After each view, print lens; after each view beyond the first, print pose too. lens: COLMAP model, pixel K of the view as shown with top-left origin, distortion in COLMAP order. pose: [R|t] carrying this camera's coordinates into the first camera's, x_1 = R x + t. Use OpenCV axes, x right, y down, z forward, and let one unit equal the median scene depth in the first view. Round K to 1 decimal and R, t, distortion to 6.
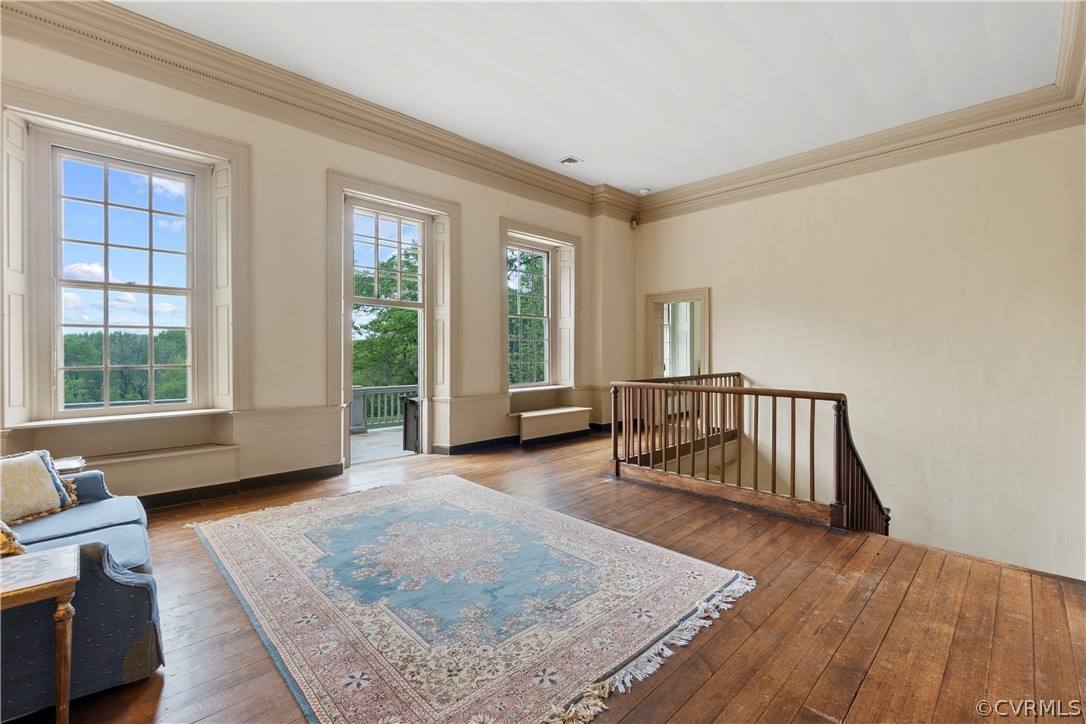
lens RADIAL K [[472.9, 0, 542.1], [0, 472.9, 358.3], [0, 0, 1]] dist [-0.001183, -0.000438]
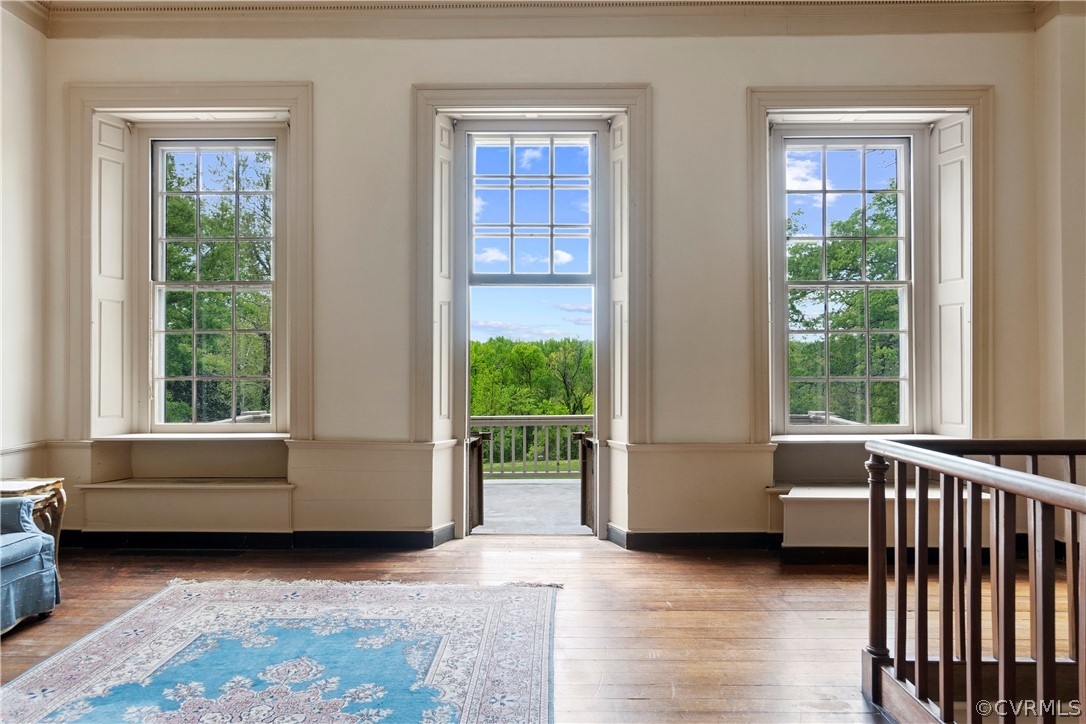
lens RADIAL K [[677.7, 0, 543.4], [0, 677.7, 359.7], [0, 0, 1]] dist [0.003078, -0.002864]
pose [[0.705496, -0.001987, -0.708711, 0.322537], [-0.007084, 0.999926, -0.009856, -0.005298], [0.708679, 0.011974, 0.705430, 0.417972]]
